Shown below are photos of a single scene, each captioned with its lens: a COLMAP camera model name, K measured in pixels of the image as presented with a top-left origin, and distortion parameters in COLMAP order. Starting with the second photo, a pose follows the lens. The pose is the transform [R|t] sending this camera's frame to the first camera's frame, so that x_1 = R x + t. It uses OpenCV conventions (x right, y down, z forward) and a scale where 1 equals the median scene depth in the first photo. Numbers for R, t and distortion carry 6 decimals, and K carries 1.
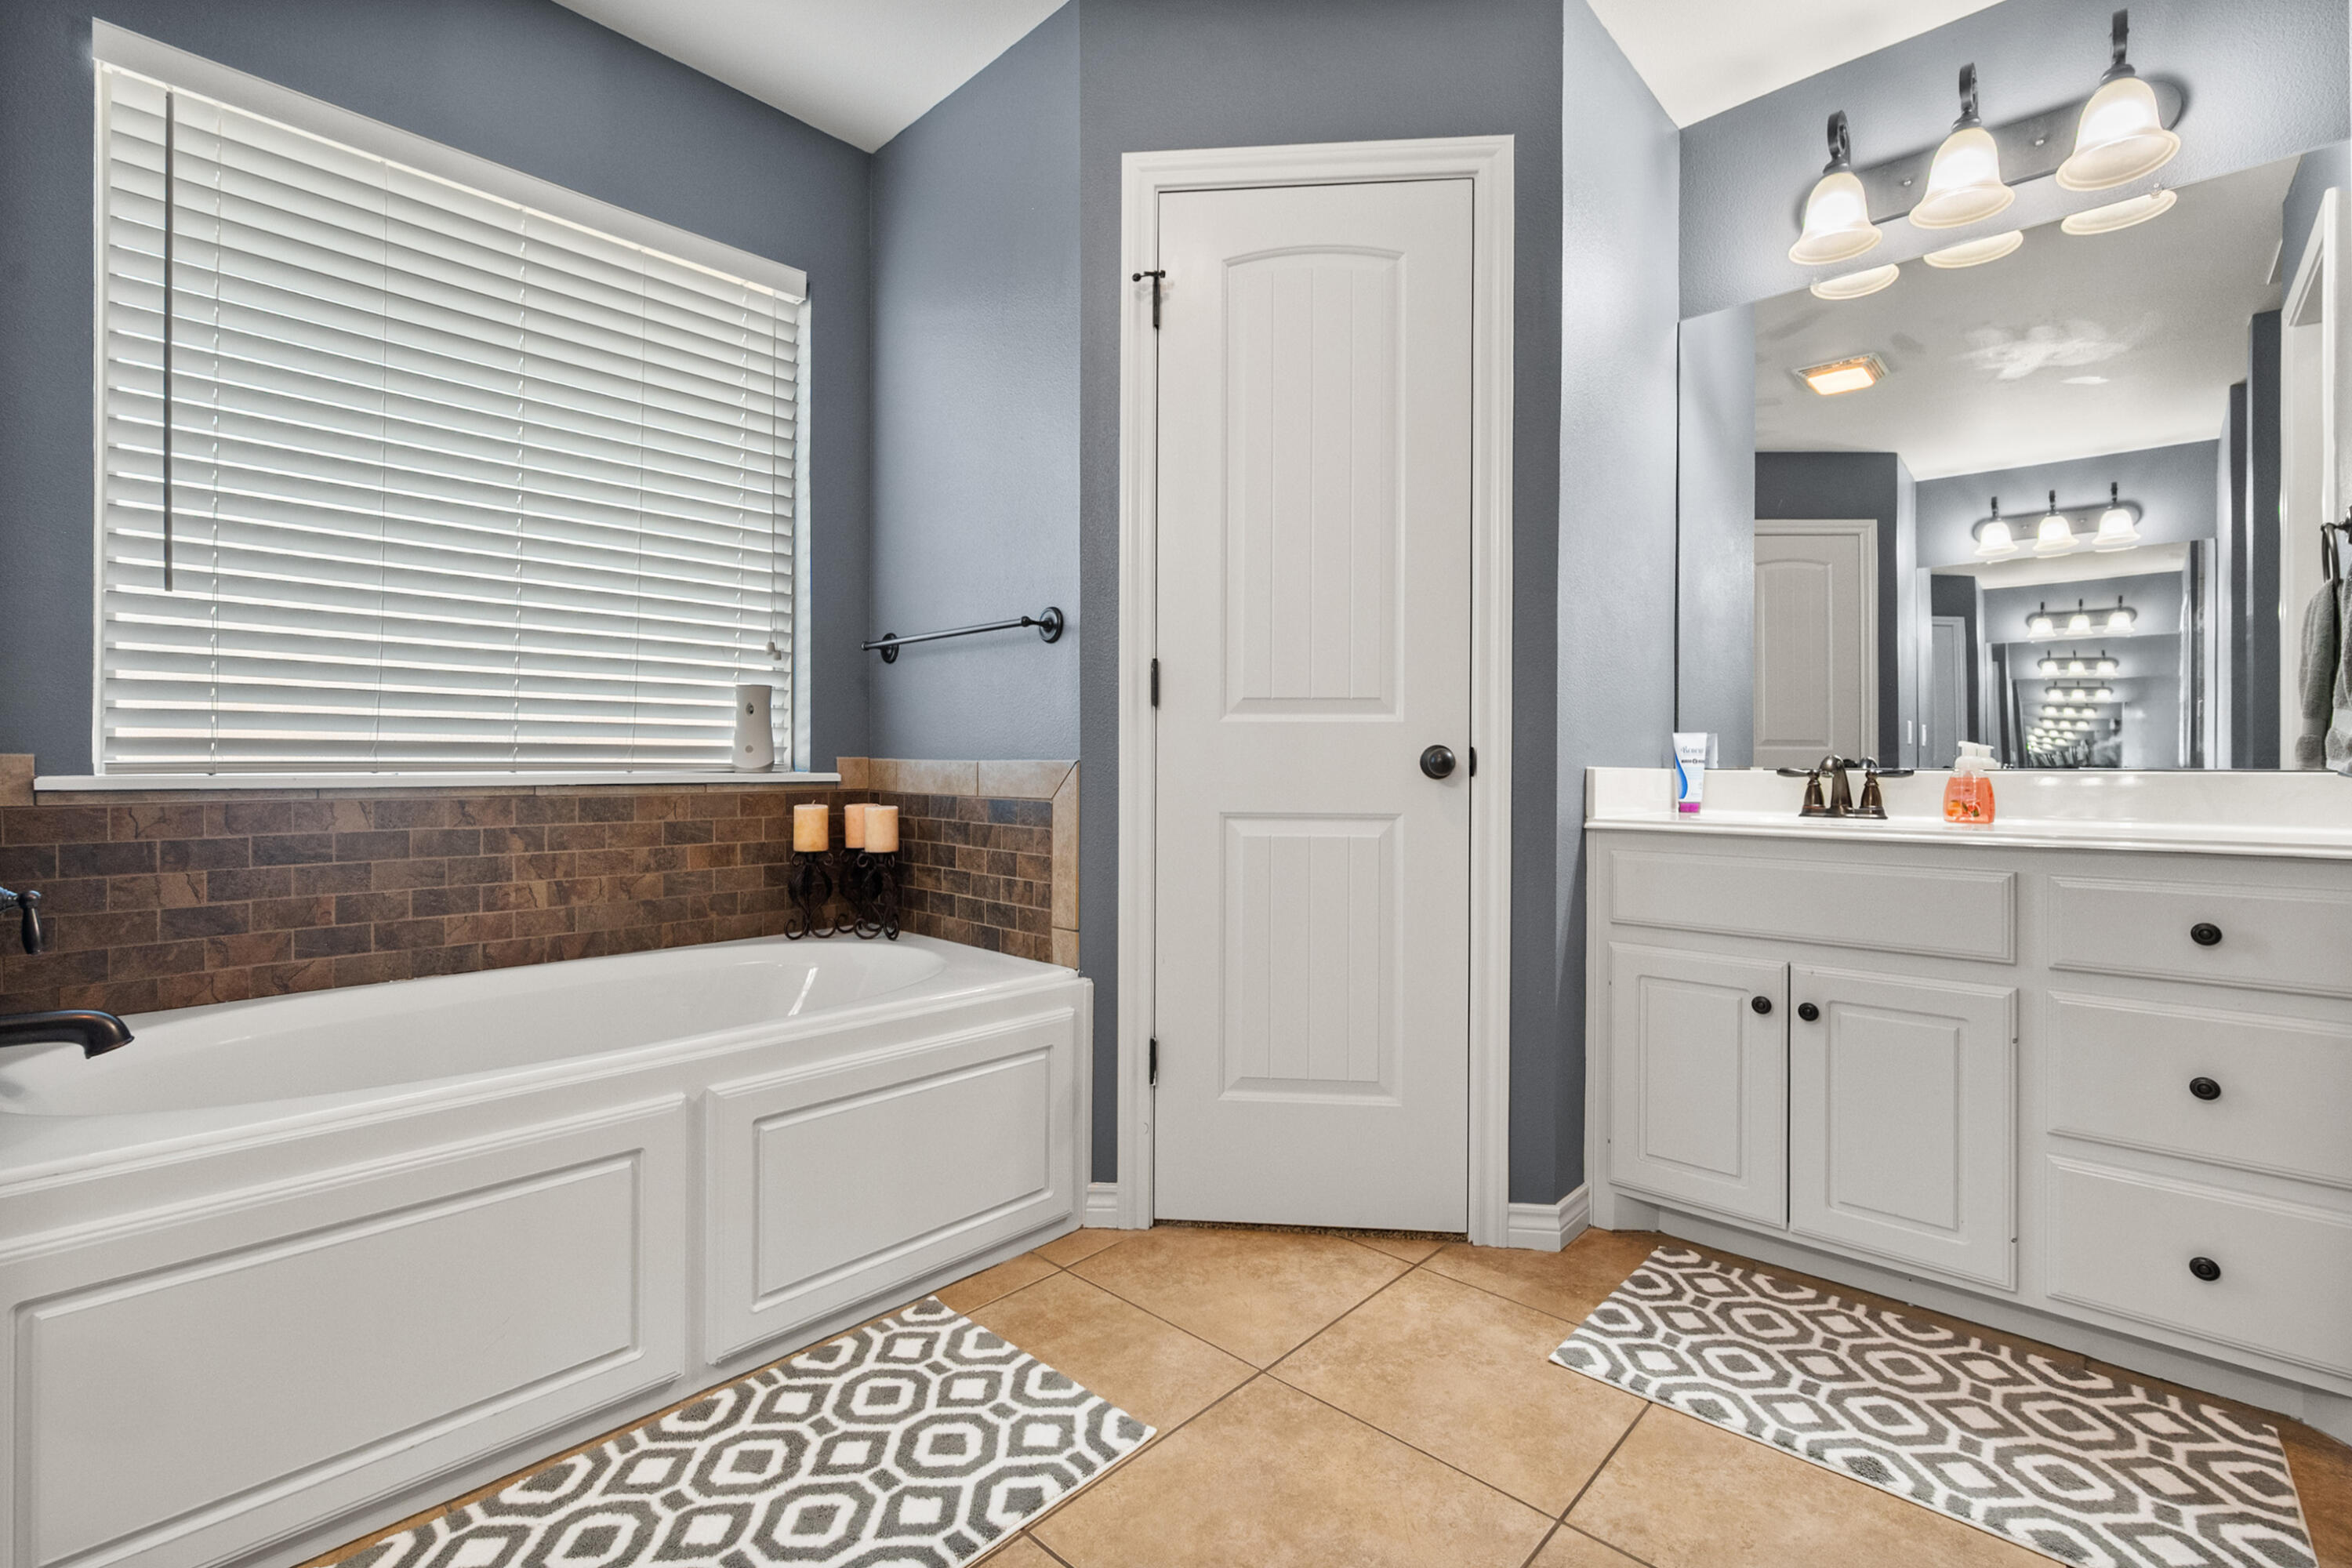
lens RADIAL K [[1070.5, 0, 1173.6], [0, 1070.5, 773.3], [0, 0, 1]] dist [-0.000148, 0.000088]
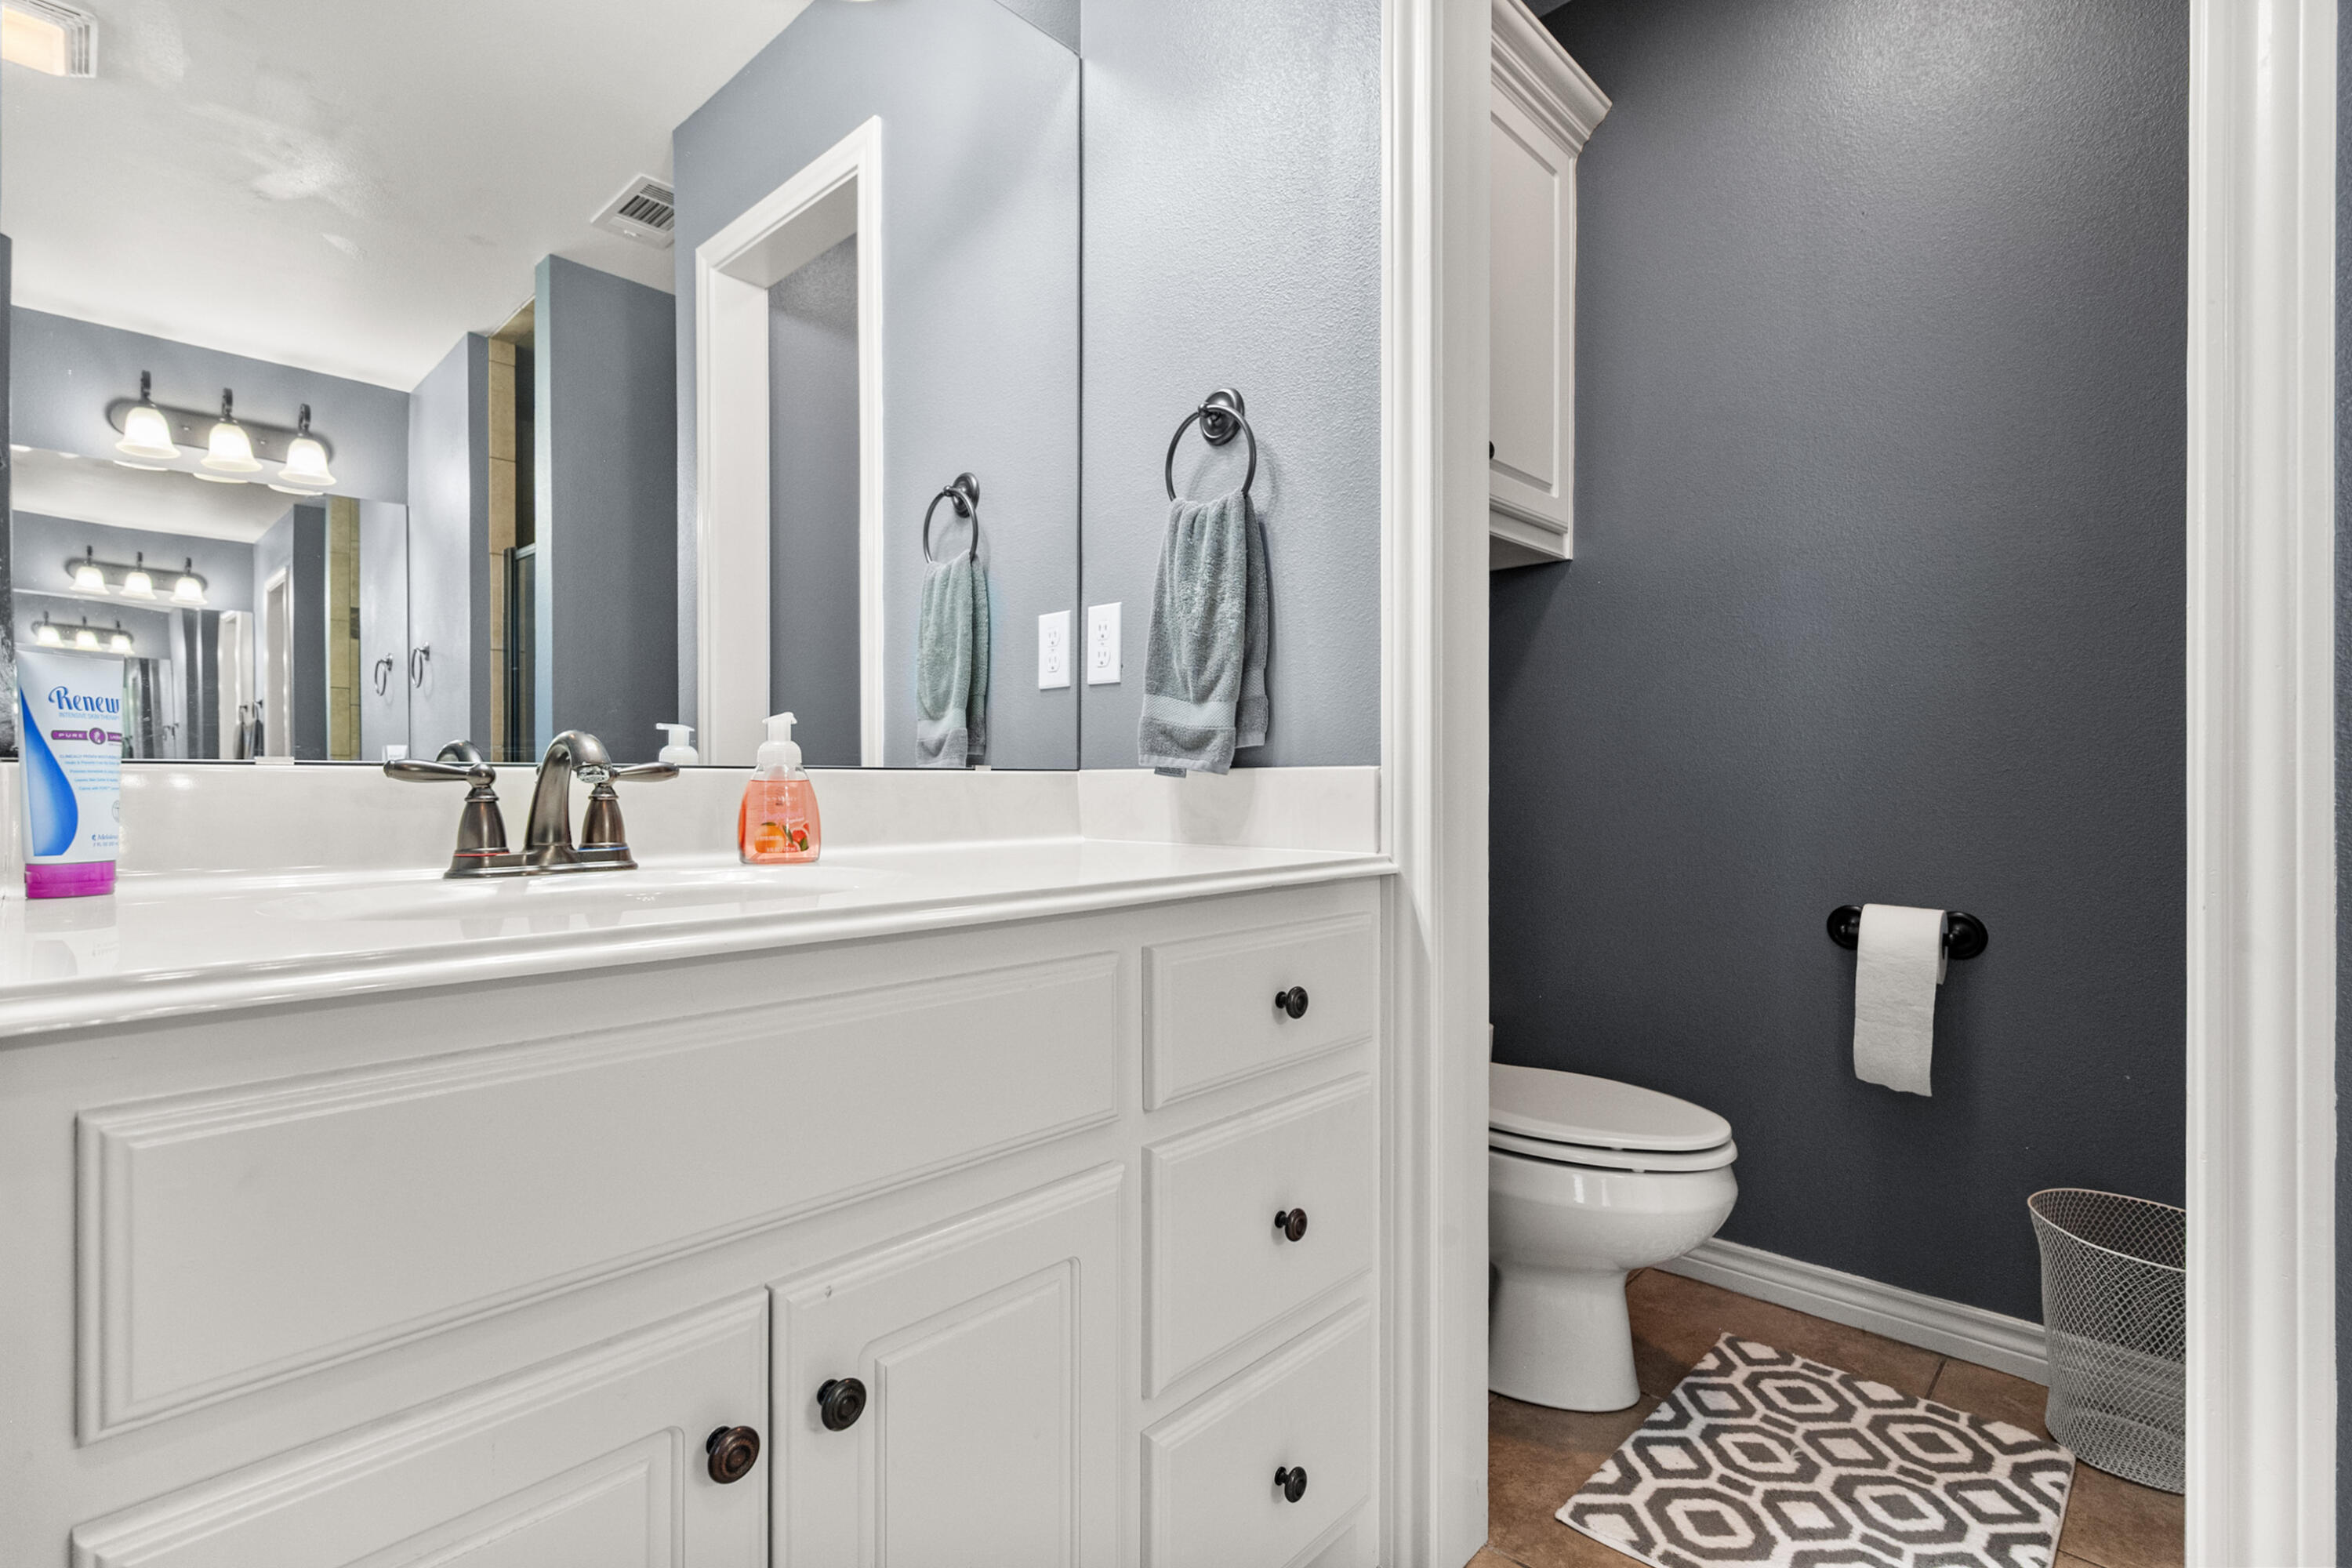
lens RADIAL K [[1070.5, 0, 1174.8], [0, 1070.5, 776.2], [0, 0, 1]] dist [-0.000148, 0.000088]
pose [[0.012953, -0.006115, 0.999897, 0.179844], [-0.001402, 0.999980, 0.006134, -0.002224], [-0.999915, -0.001481, 0.012944, 0.732266]]
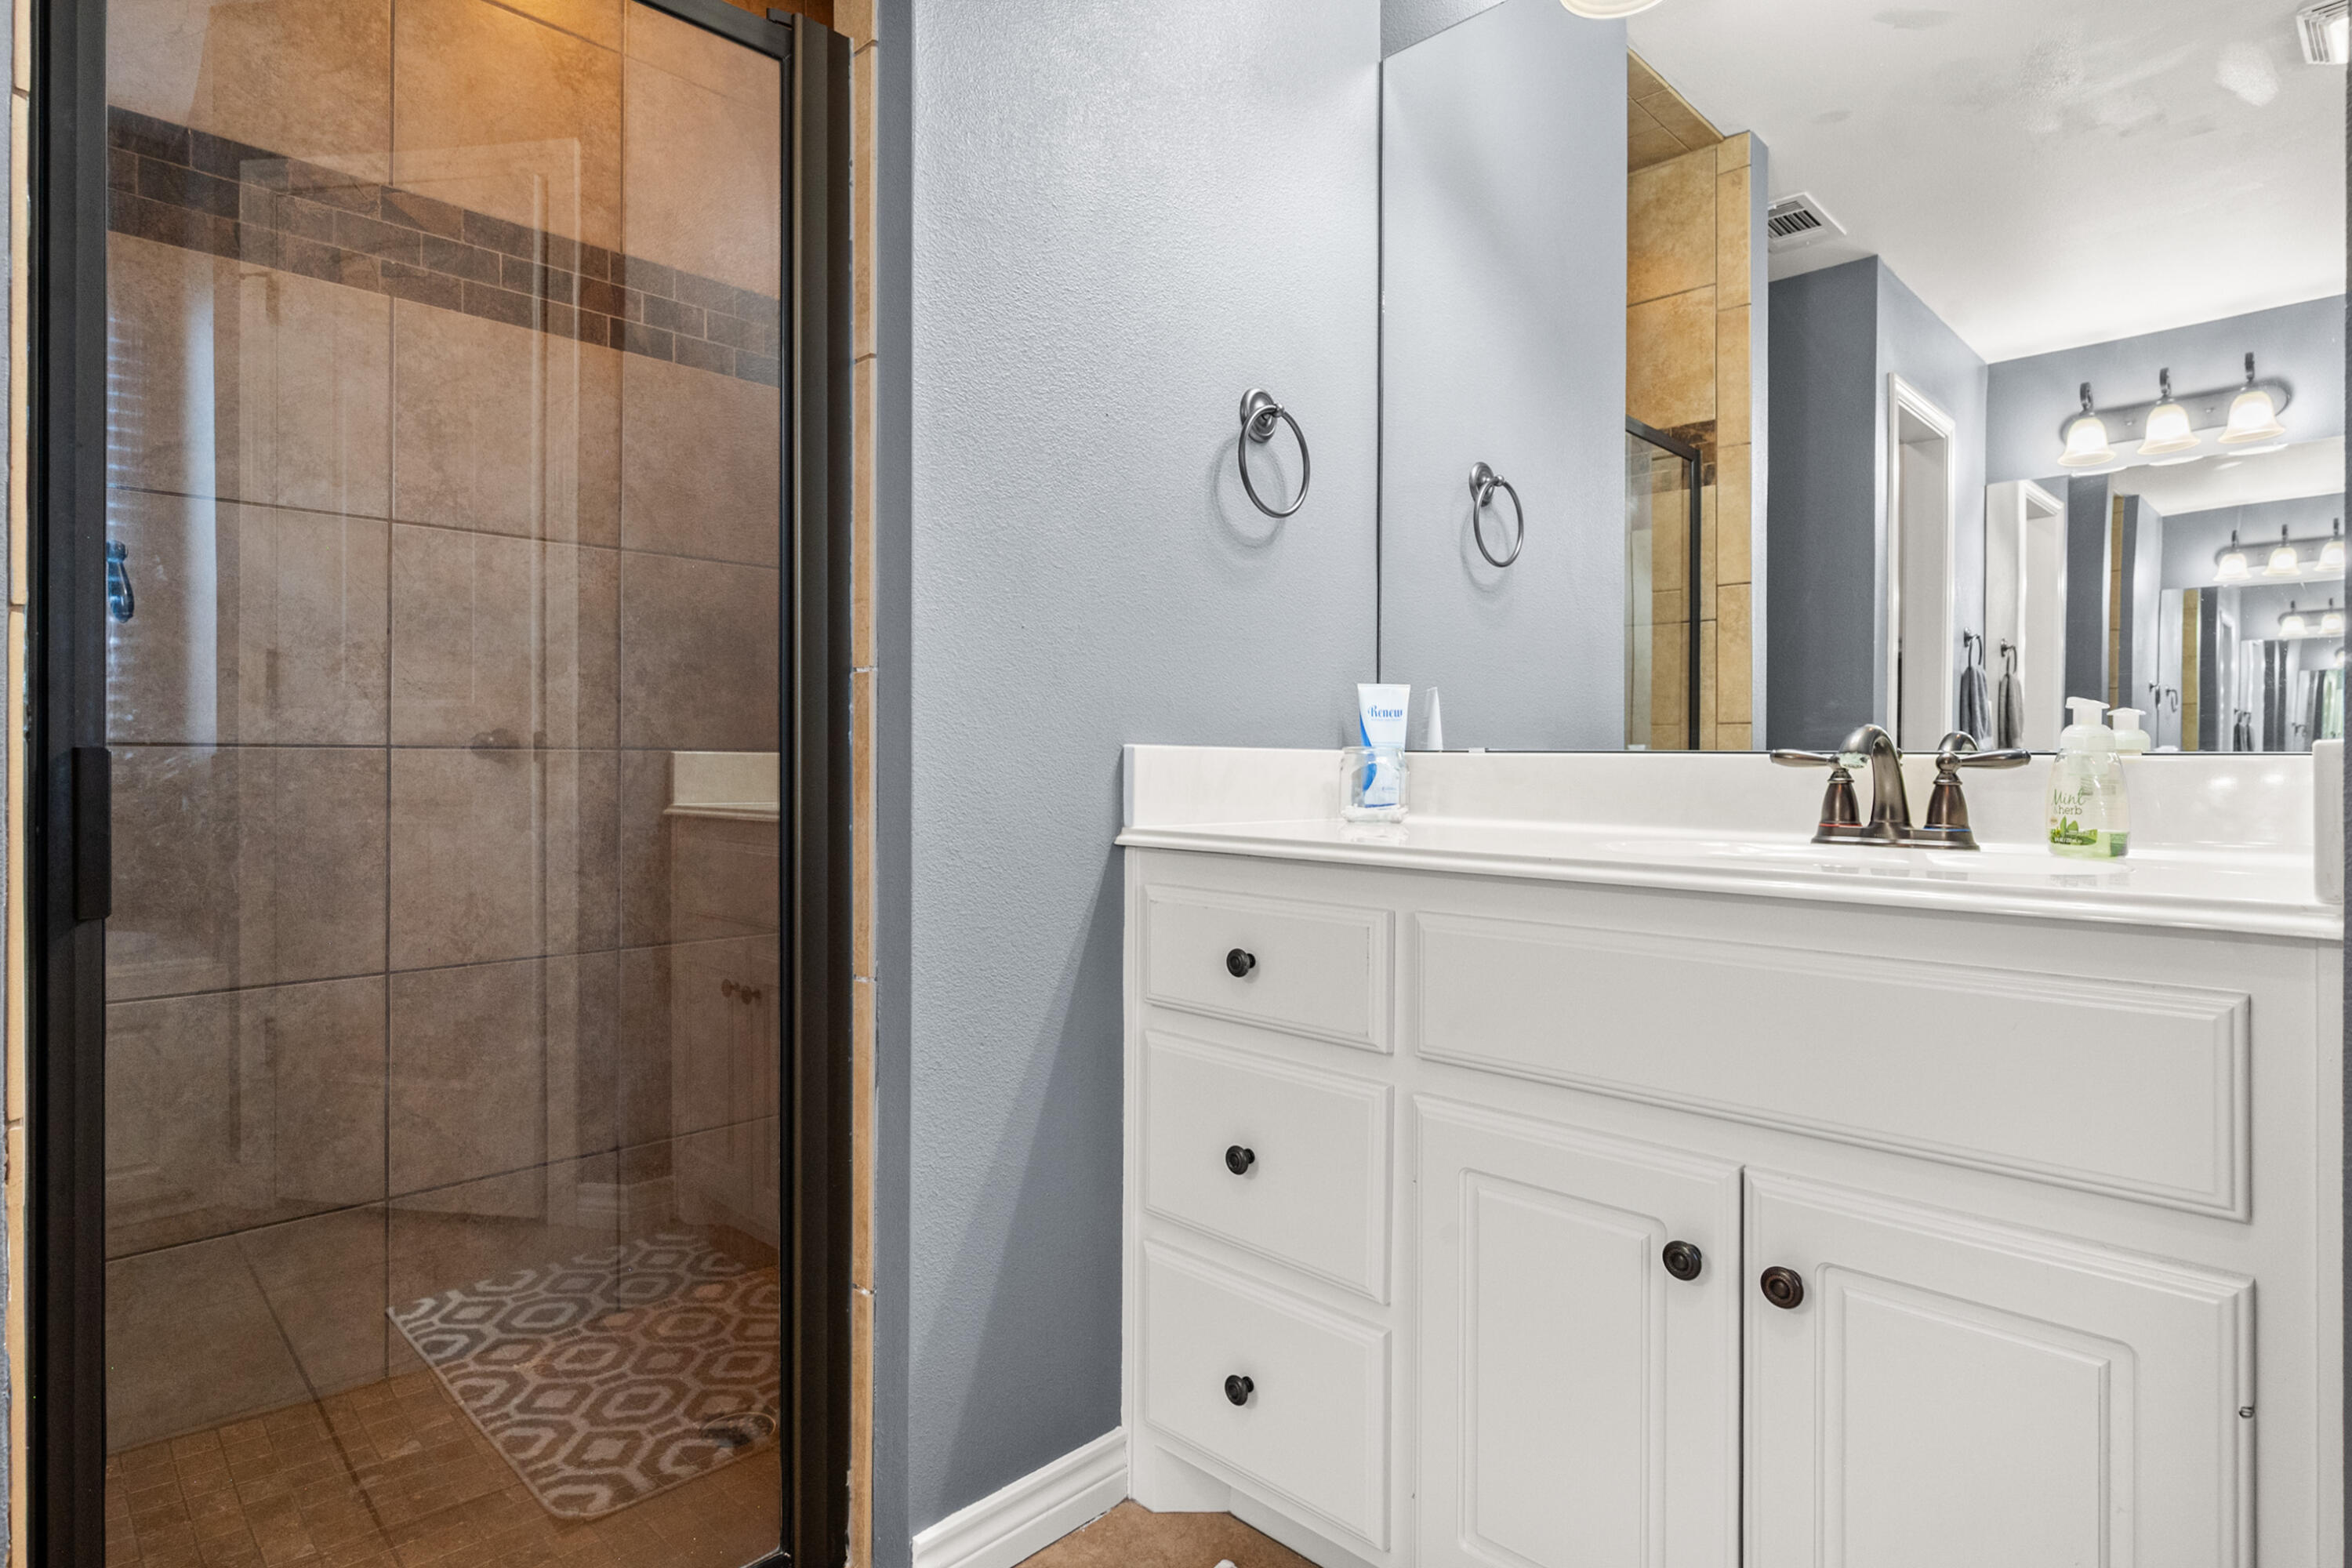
lens RADIAL K [[1298.2, 0, 1176.4], [0, 1298.2, 788.9], [0, 0, 1]] dist [-0.002886, 0.000180]
pose [[0.999993, -0.001092, 0.003666, 0.280600], [0.001016, 0.999783, 0.020803, 0.000661], [-0.003688, -0.020799, 0.999777, 0.382422]]
